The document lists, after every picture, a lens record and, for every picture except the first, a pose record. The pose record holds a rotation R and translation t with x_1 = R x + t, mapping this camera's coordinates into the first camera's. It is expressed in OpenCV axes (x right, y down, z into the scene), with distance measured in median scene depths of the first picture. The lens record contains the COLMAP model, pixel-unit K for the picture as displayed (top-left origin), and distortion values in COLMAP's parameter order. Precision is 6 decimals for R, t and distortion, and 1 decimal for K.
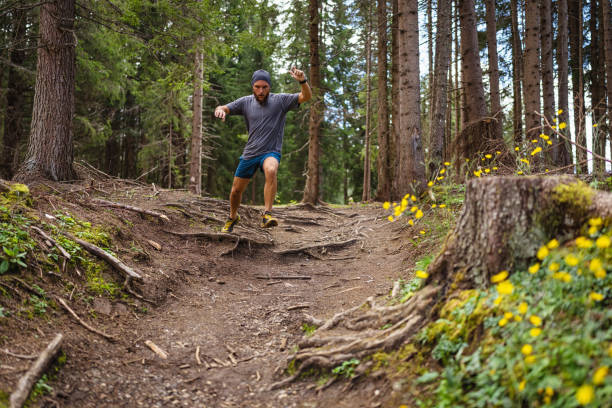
lens RADIAL K [[597.1, 0, 303.8], [0, 597.1, 202.1], [0, 0, 1]] dist [0.009856, 0.005476]
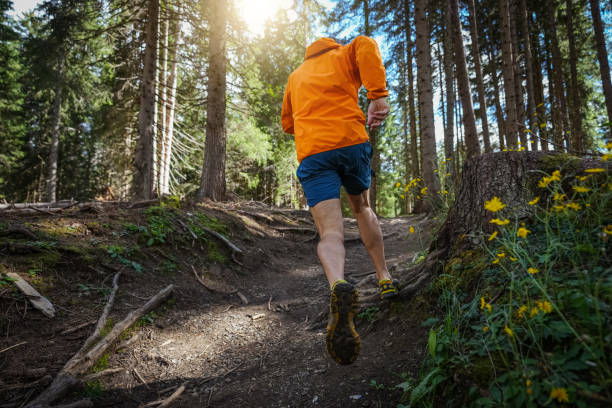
lens RADIAL K [[338.6, 0, 306.7], [0, 338.6, 203.6], [0, 0, 1]] dist [-0.054480, 0.036750]
pose [[0.980435, -0.035069, -0.193693, 0.070250], [0.024534, 0.998100, -0.056528, 0.064757], [0.195307, 0.050670, 0.979432, 0.209615]]
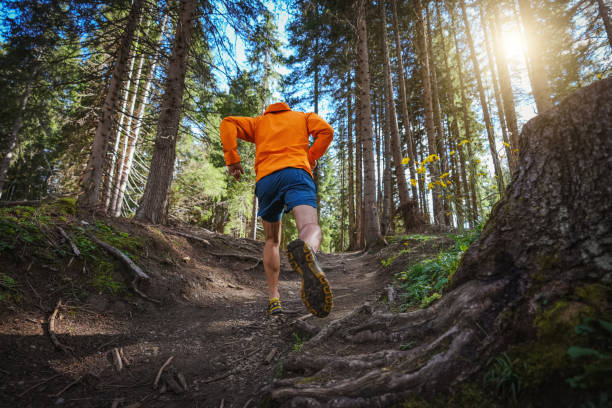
lens RADIAL K [[279.6, 0, 305.3], [0, 279.6, 203.7], [0, 0, 1]] dist [-0.060714, 0.021743]
pose [[0.999688, 0.014509, -0.020340, 0.021623], [-0.018159, 0.981106, -0.192618, 0.098538], [0.017161, 0.192927, 0.981063, 0.571964]]
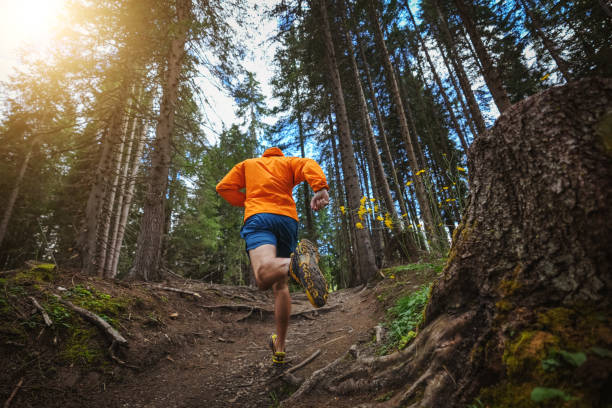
lens RADIAL K [[275.0, 0, 306.0], [0, 275.0, 205.9], [0, 0, 1]] dist [-0.061710, 0.023509]
pose [[0.996005, -0.089270, -0.002127, 0.063921], [0.083737, 0.942019, -0.324945, 0.093626], [0.031011, 0.323468, 0.945731, 0.581579]]
